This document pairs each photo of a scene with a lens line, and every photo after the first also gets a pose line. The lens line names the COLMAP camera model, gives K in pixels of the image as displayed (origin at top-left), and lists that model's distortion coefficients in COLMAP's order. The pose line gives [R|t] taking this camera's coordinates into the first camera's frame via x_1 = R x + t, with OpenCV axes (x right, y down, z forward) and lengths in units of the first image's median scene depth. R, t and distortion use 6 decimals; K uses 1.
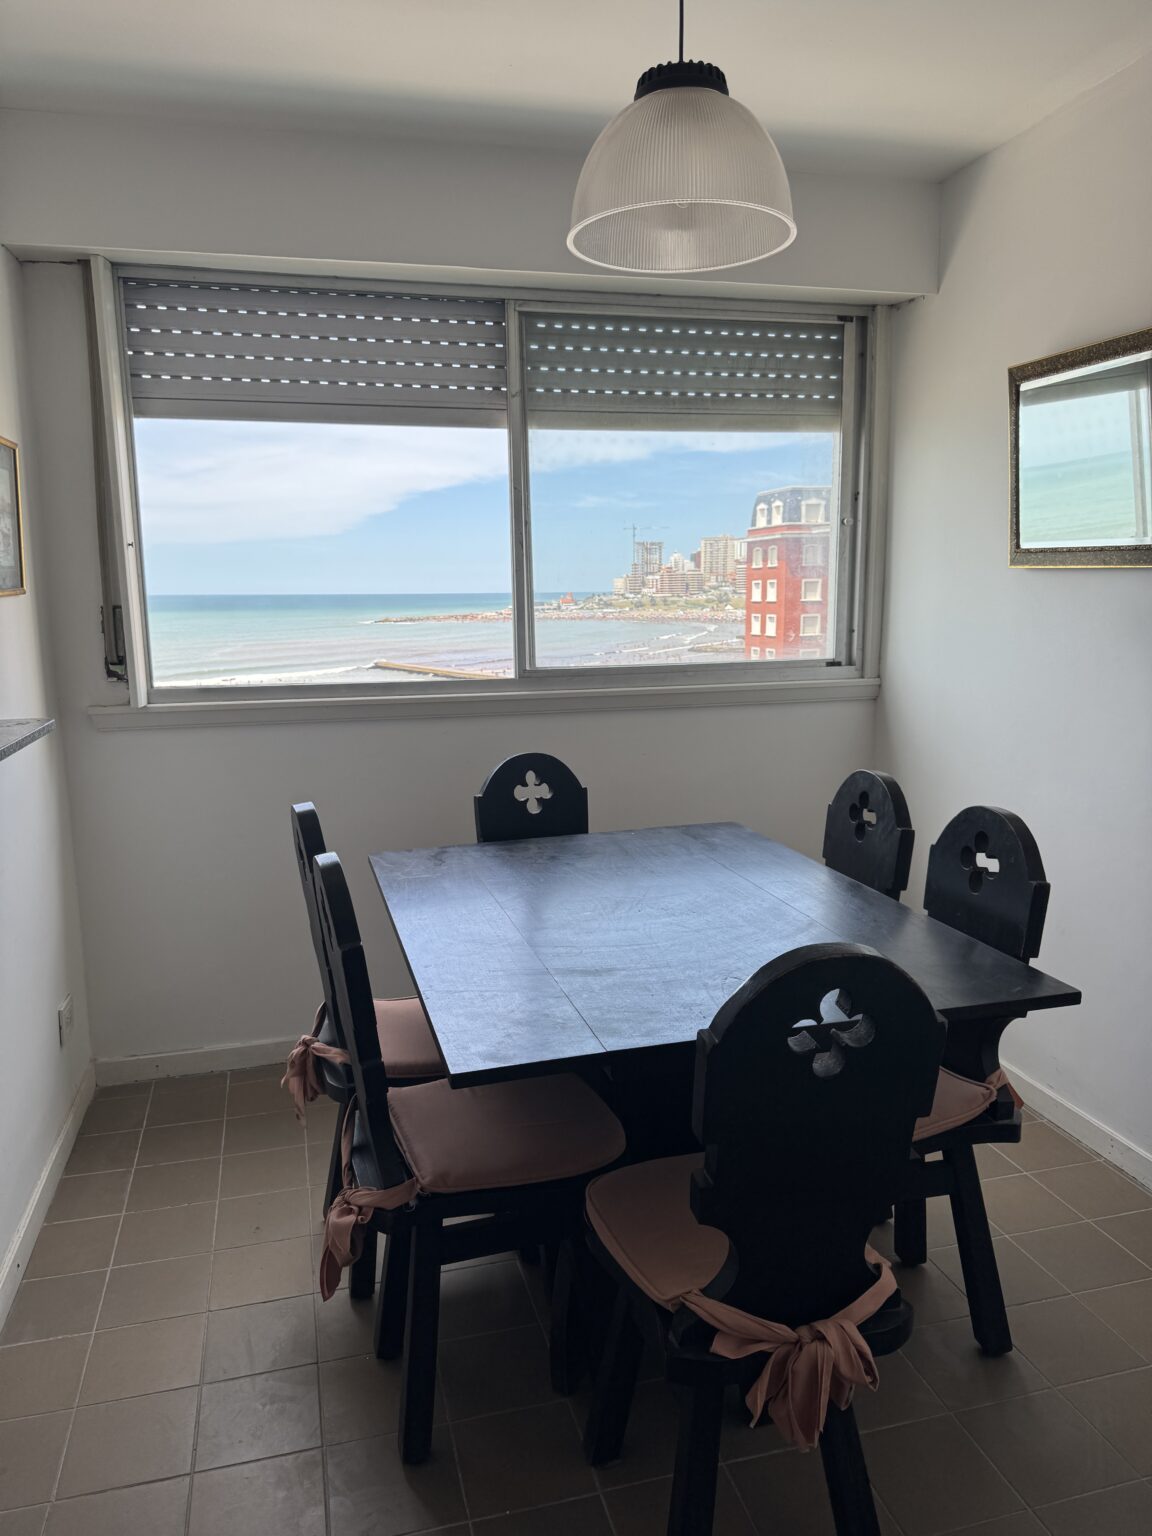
lens RADIAL K [[1089.2, 0, 570.1], [0, 1089.2, 771.4], [0, 0, 1]] dist [0.058214, -0.093546]
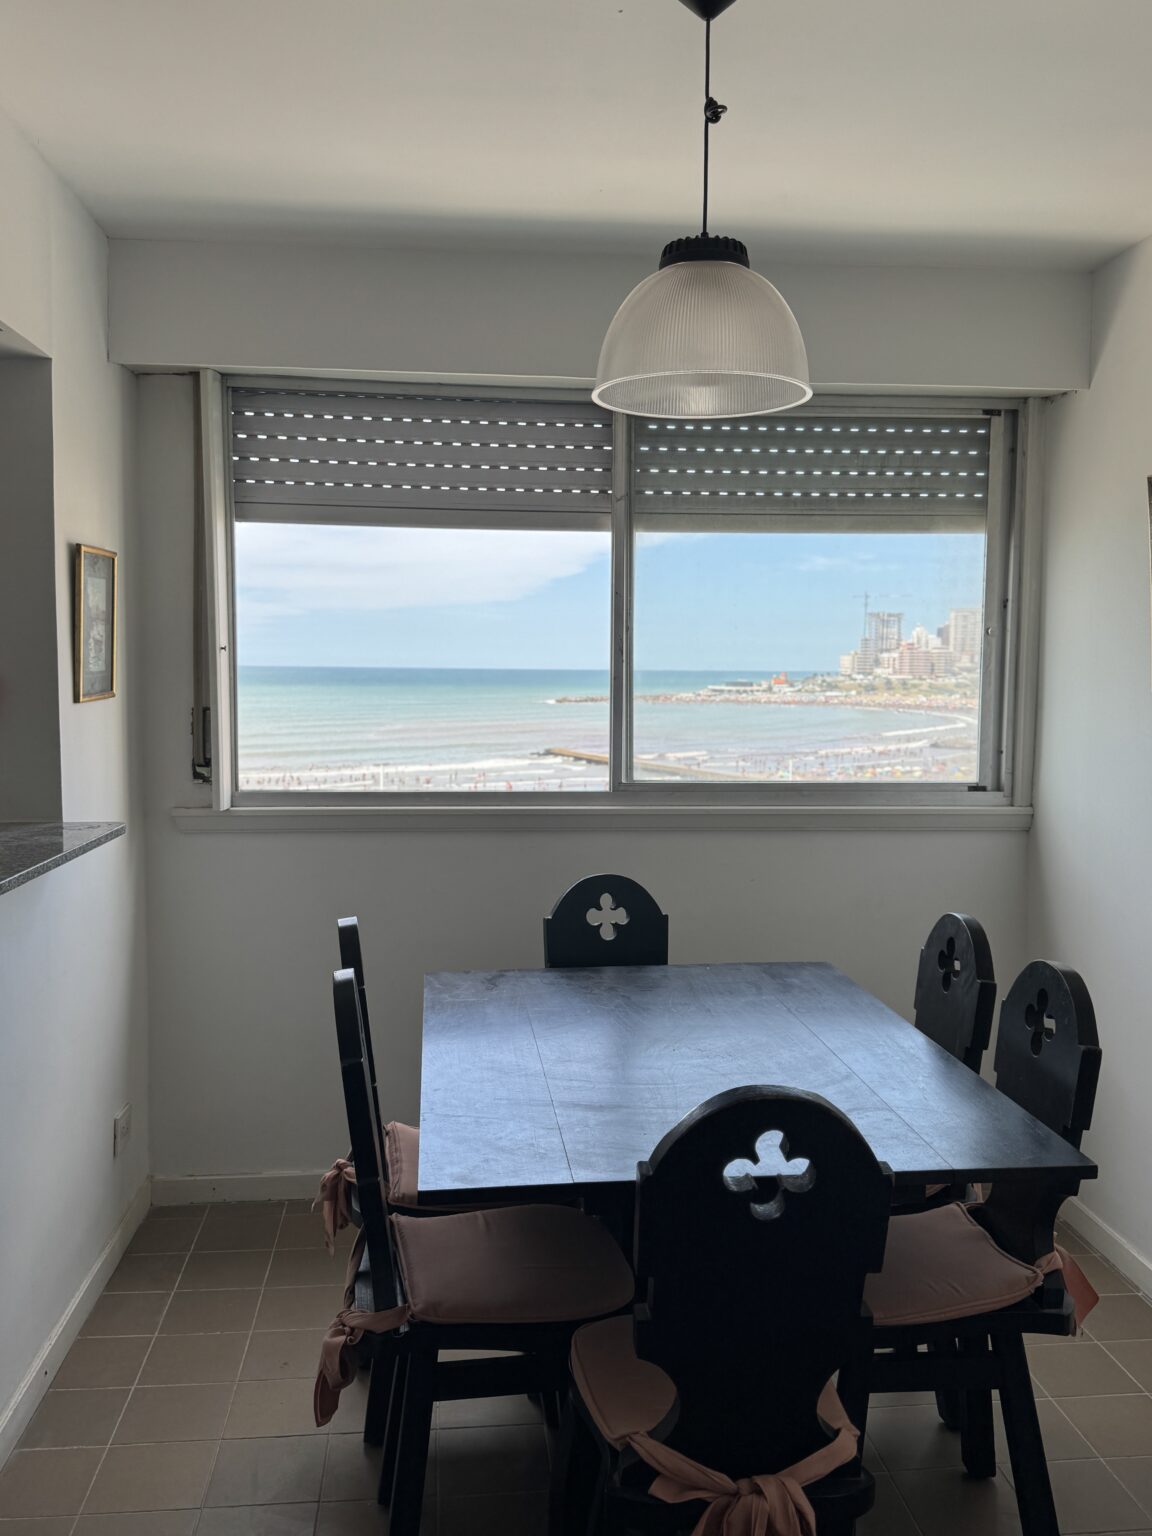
lens RADIAL K [[1305.9, 0, 580.4], [0, 1305.9, 773.4], [0, 0, 1]] dist [0.143172, -0.264869]
pose [[0.987784, 0.035215, -0.151798, 0.105446], [-0.047950, 0.995554, -0.081070, -0.011373], [0.148269, 0.087358, 0.985081, -0.121833]]
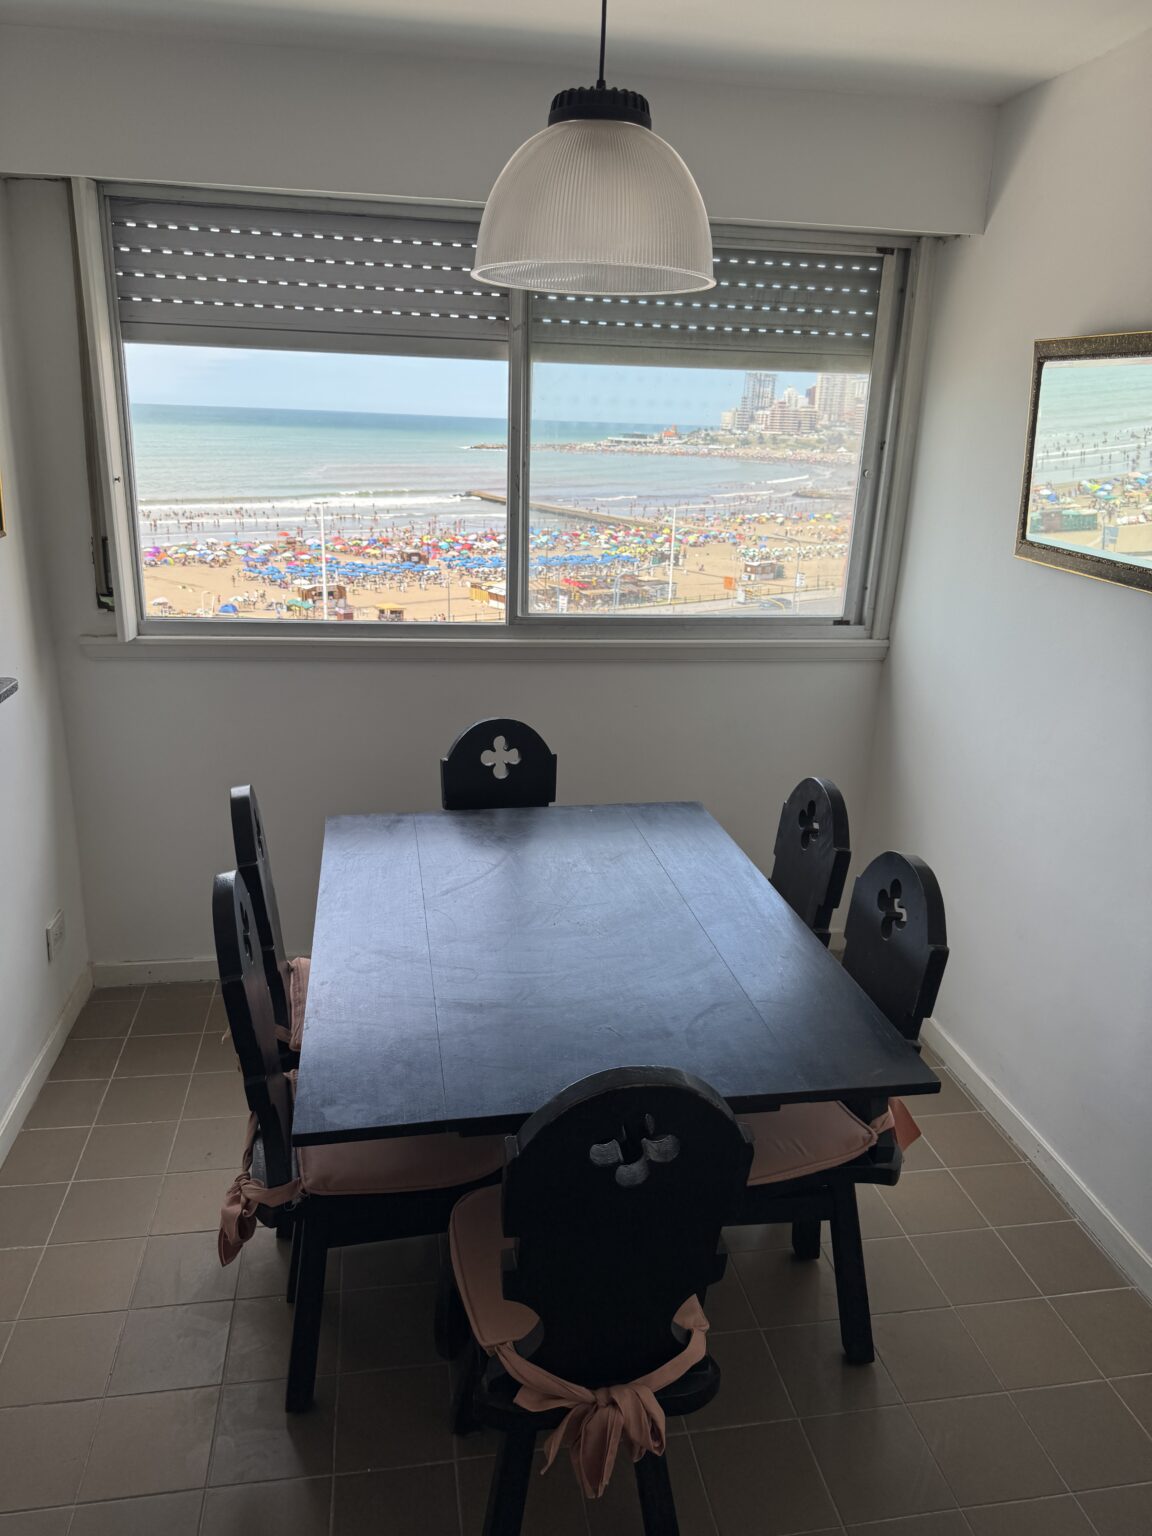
lens RADIAL K [[1092.5, 0, 572.1], [0, 1092.5, 772.7], [0, 0, 1]] dist [0.027813, -0.051045]
pose [[0.994777, 0.074680, -0.069584, 0.099194], [-0.063685, 0.986836, 0.148655, -0.116053], [0.079770, -0.143447, 0.986438, 0.011727]]
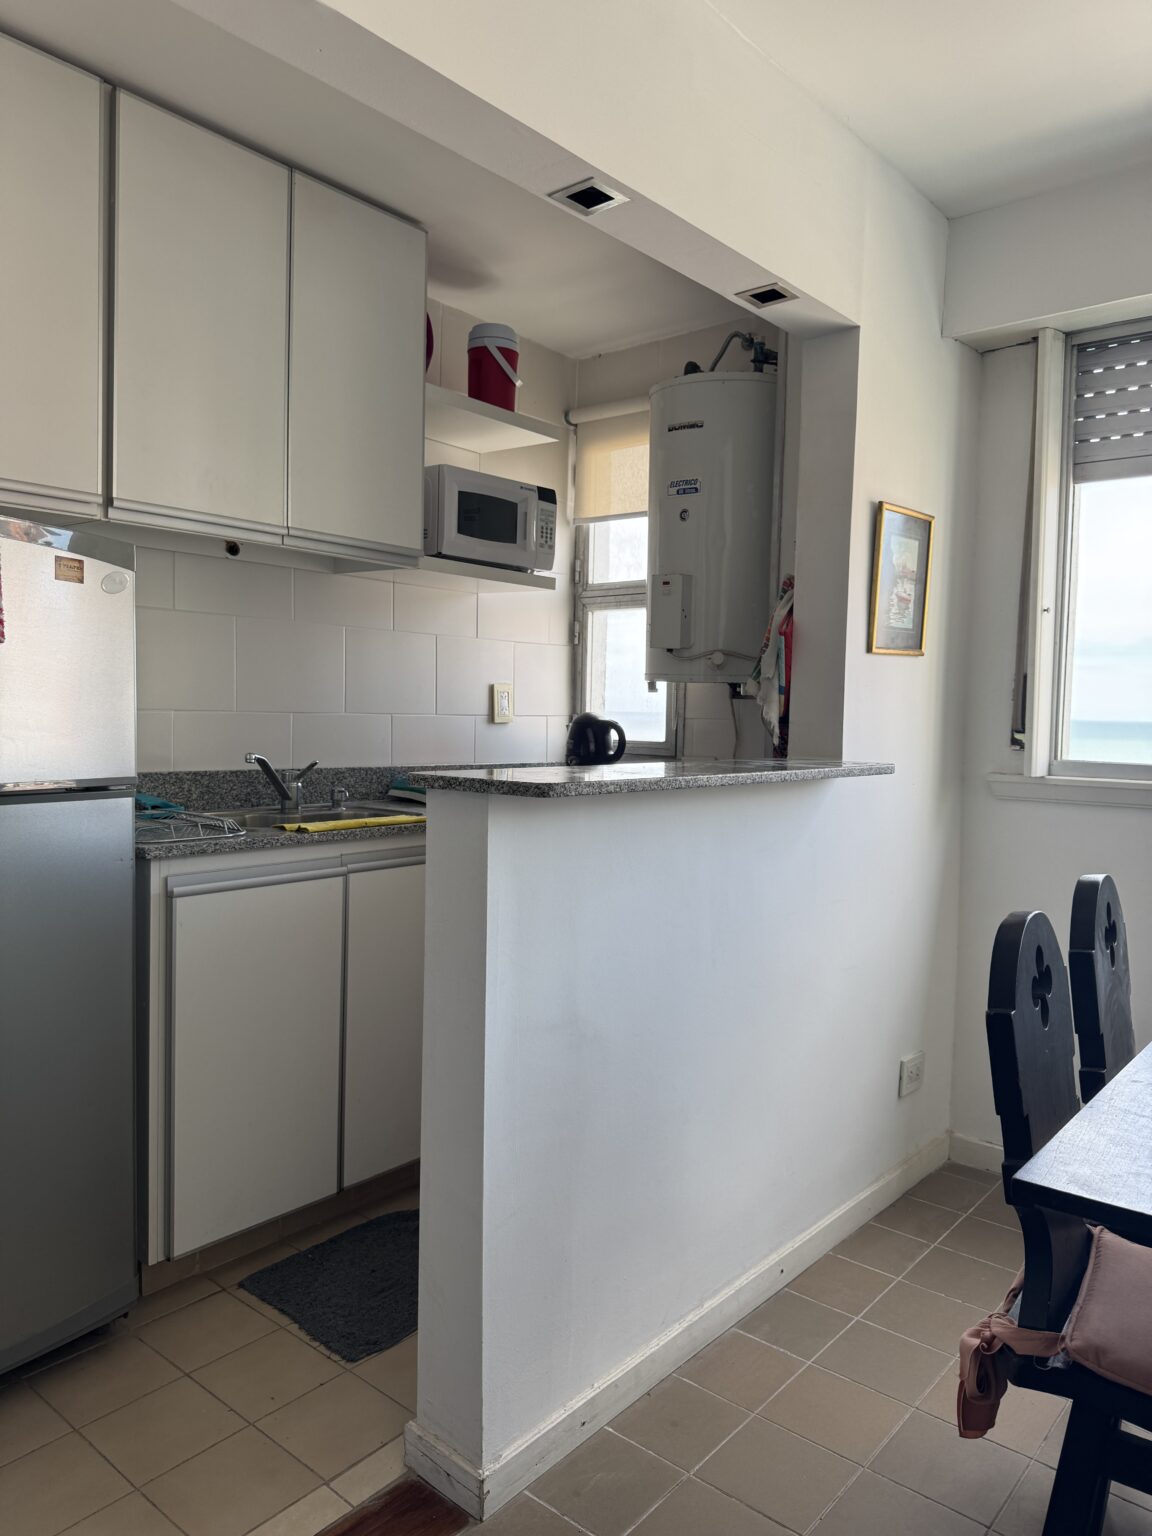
lens RADIAL K [[1089.2, 0, 570.1], [0, 1089.2, 771.4], [0, 0, 1]] dist [0.058214, -0.093546]
pose [[0.578003, 0.072195, -0.812835, 0.155783], [-0.163312, 0.986162, -0.028541, 0.030345], [0.799526, 0.149242, 0.581795, 0.115522]]
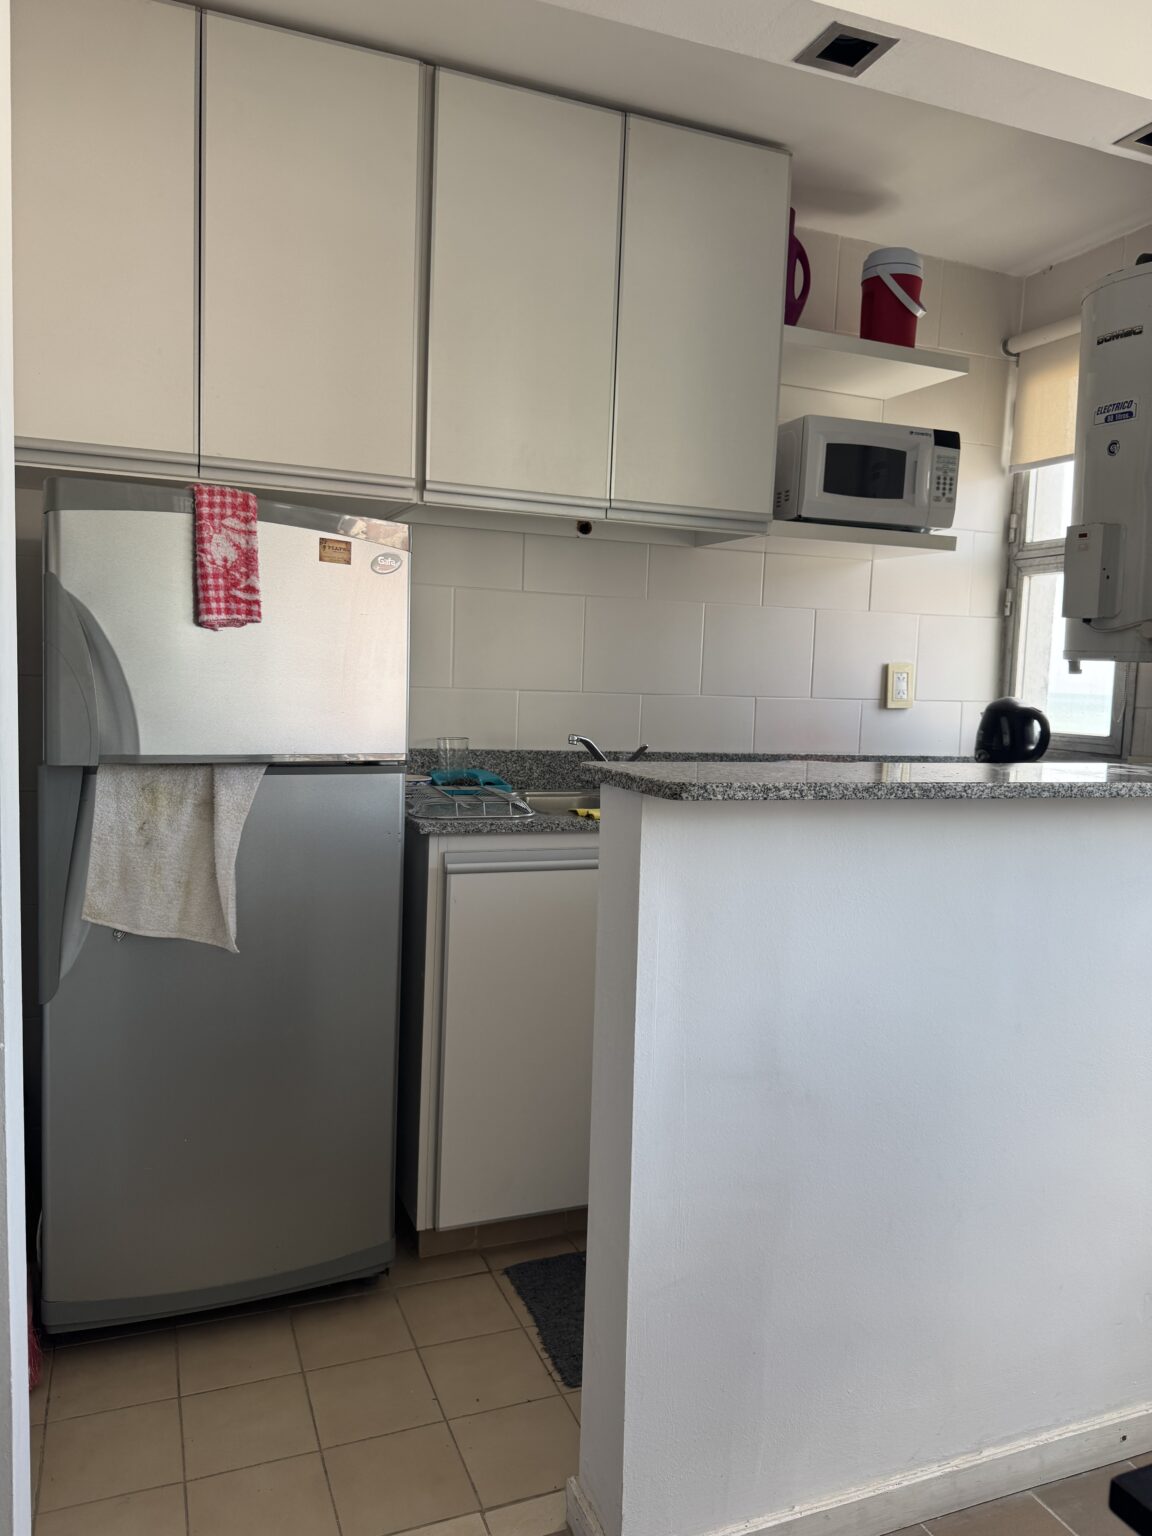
lens RADIAL K [[1088.9, 0, 552.5], [0, 1088.9, 775.0], [0, 0, 1]] dist [0.069281, -0.110127]
pose [[0.117319, 0.106368, -0.987381, 0.142083], [-0.198880, 0.976623, 0.081578, -0.004200], [0.972976, 0.186799, 0.135731, 0.300994]]
